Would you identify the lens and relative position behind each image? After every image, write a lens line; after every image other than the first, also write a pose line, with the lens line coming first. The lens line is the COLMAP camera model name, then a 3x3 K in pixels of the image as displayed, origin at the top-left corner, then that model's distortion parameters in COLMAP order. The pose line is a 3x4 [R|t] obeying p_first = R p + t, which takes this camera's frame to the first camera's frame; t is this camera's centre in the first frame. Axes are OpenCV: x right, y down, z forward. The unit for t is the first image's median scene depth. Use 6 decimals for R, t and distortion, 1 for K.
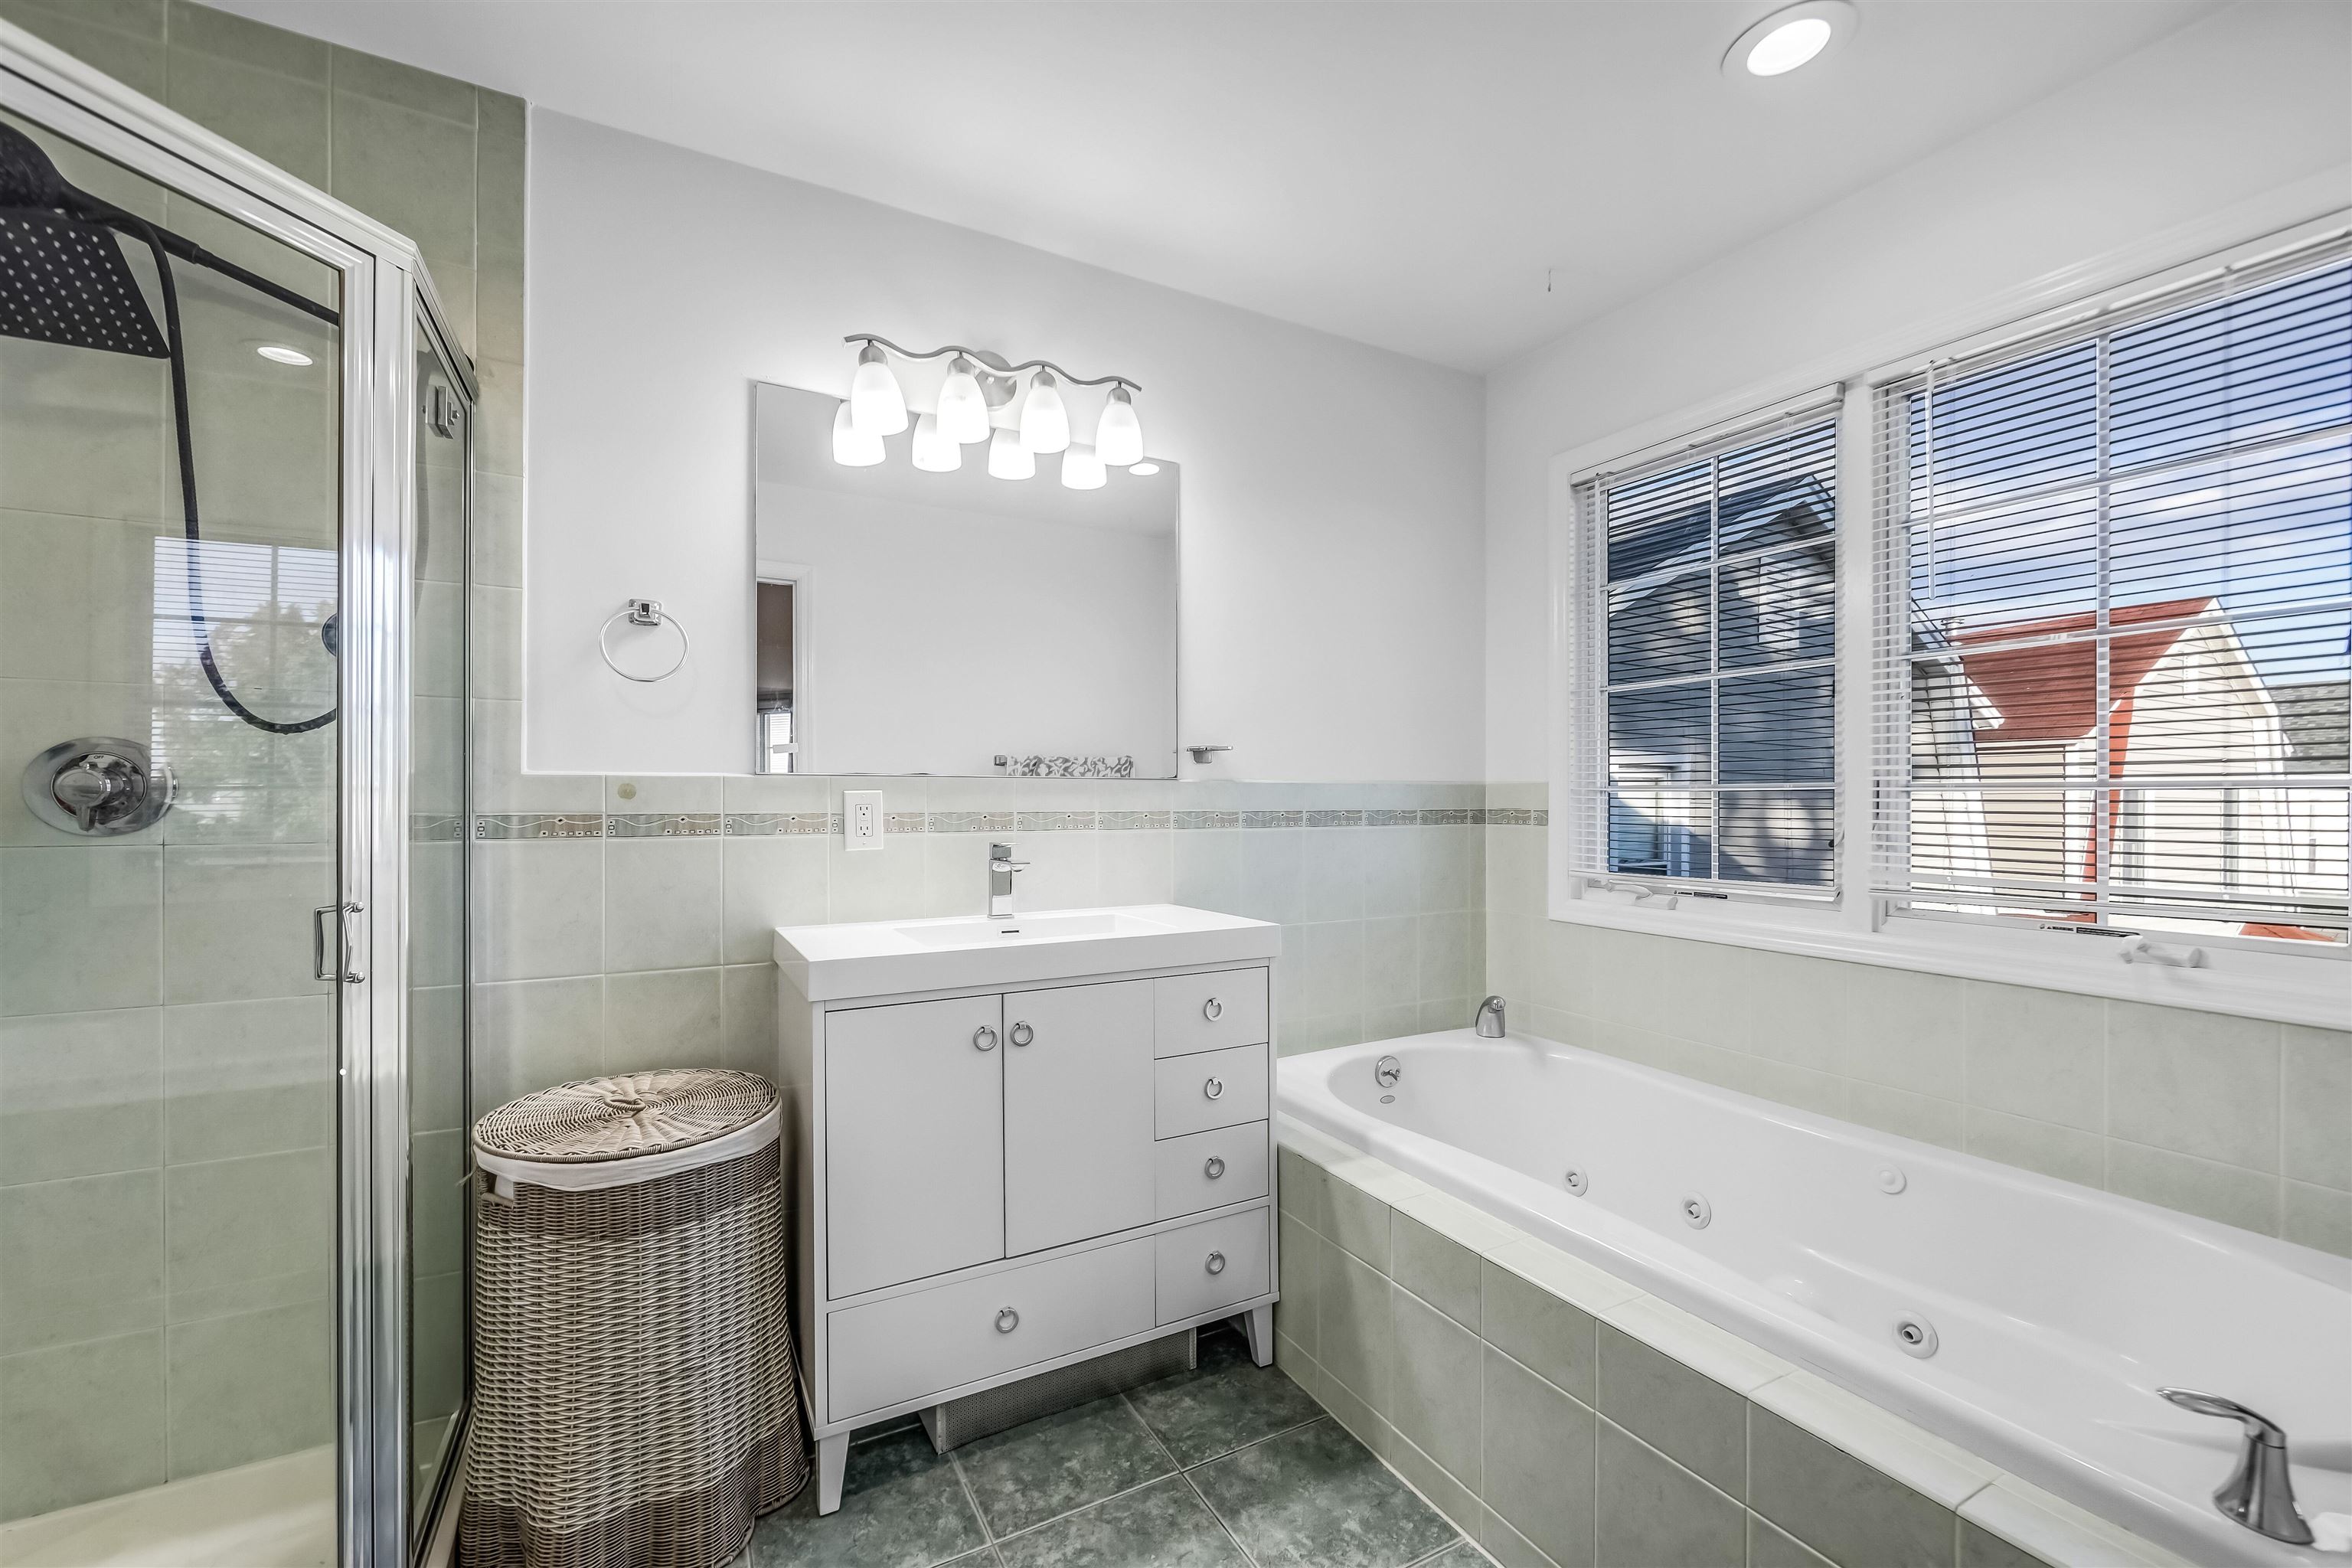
lens RADIAL K [[968.0, 0, 1170.8], [0, 968.0, 794.6], [0, 0, 1]] dist [-0.004535, 0.001506]
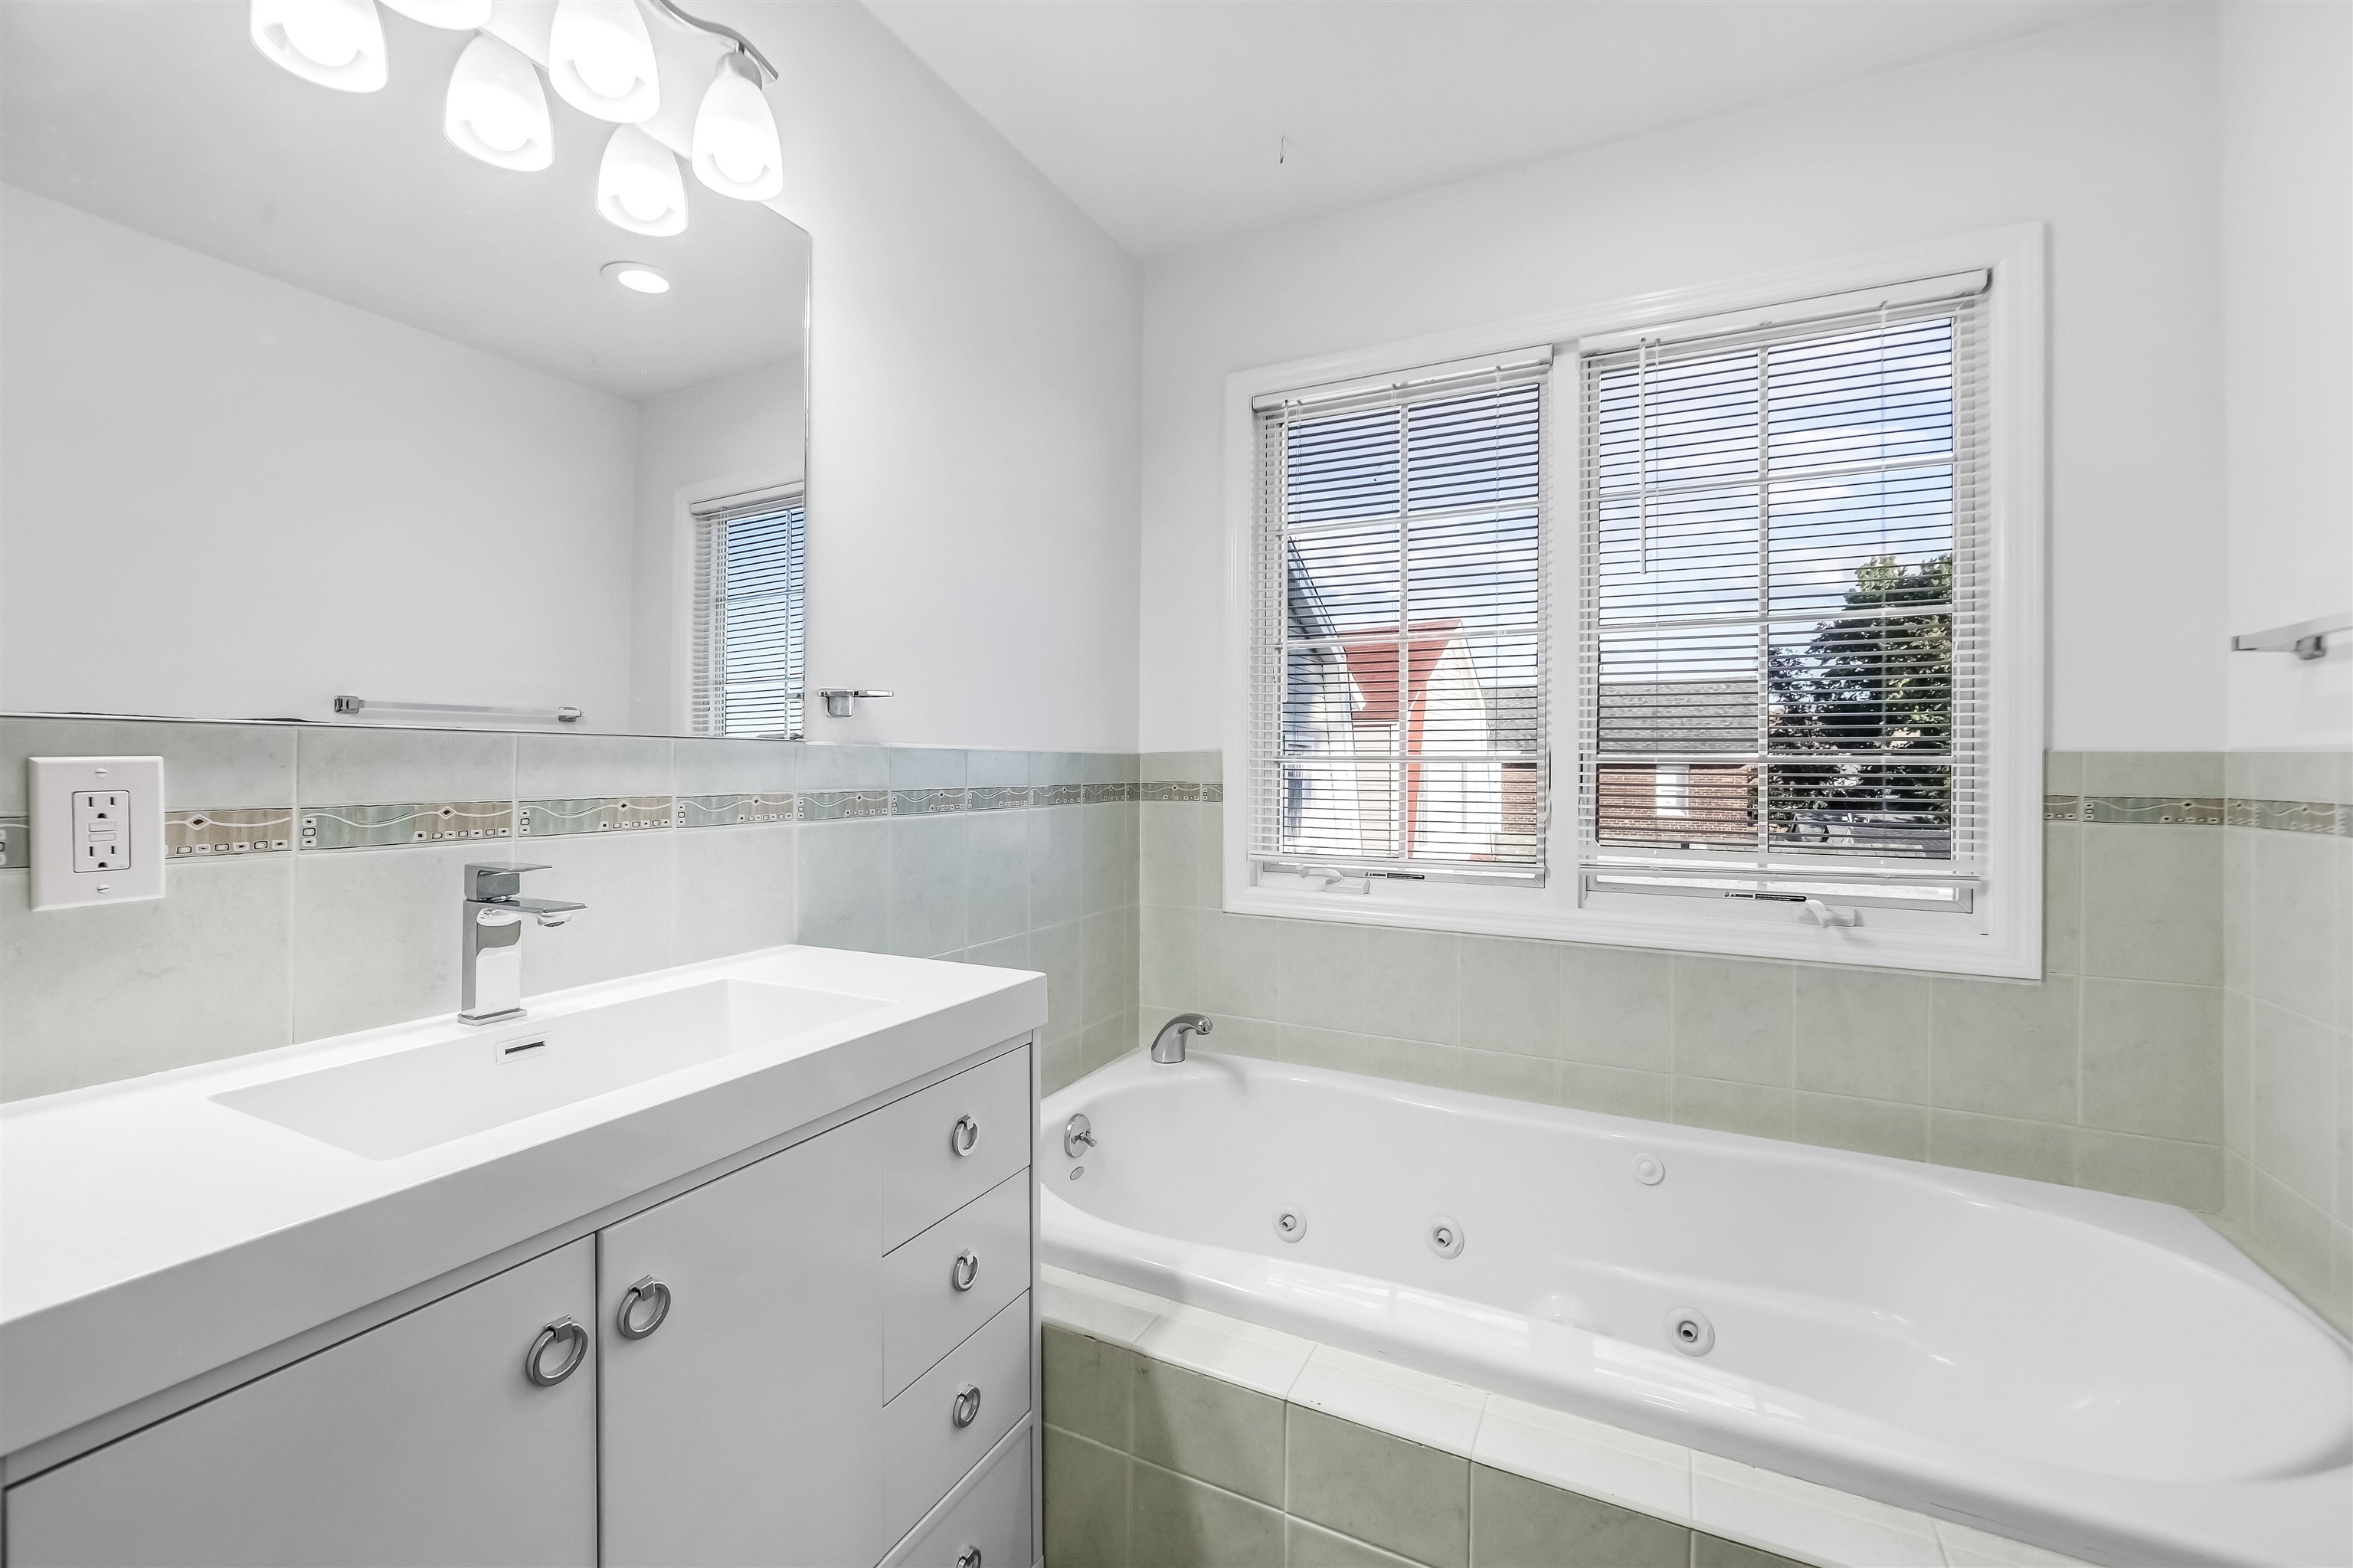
lens RADIAL K [[968.4, 0, 1163.4], [0, 968.4, 753.5], [0, 0, 1]] dist [-0.004535, 0.001506]
pose [[0.828418, 0.009104, 0.560036, -0.156276], [-0.005485, 0.999952, -0.008142, -0.004115], [-0.560083, 0.003673, 0.828428, 0.374353]]
